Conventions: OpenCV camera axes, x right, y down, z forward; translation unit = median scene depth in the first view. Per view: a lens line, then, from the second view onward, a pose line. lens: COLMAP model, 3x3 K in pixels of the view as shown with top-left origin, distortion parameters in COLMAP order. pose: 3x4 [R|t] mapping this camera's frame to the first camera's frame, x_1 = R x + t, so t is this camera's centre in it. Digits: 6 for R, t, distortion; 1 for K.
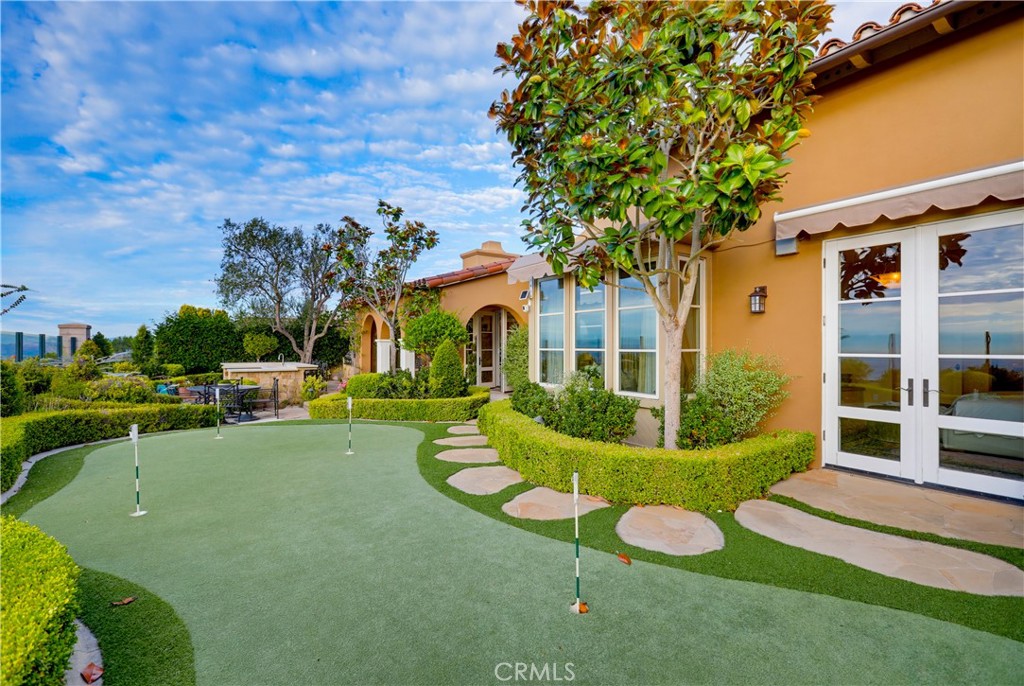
lens RADIAL K [[467.7, 0, 526.9], [0, 467.7, 338.5], [0, 0, 1]] dist [-0.002239, 0.006736]
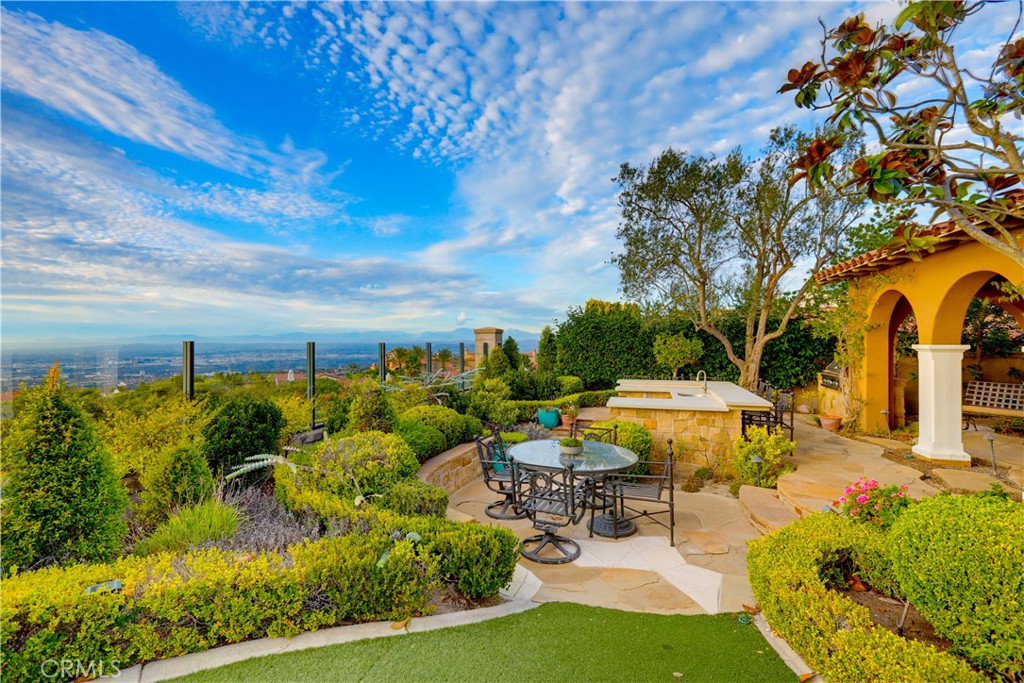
lens RADIAL K [[458.7, 0, 501.0], [0, 458.7, 343.9], [0, 0, 1]] dist [0.030199, 0.000180]
pose [[0.589342, -0.004488, -0.807871, -0.180538], [0.014980, 0.999873, 0.005373, -0.003649], [0.807744, -0.015269, 0.589335, 0.394516]]
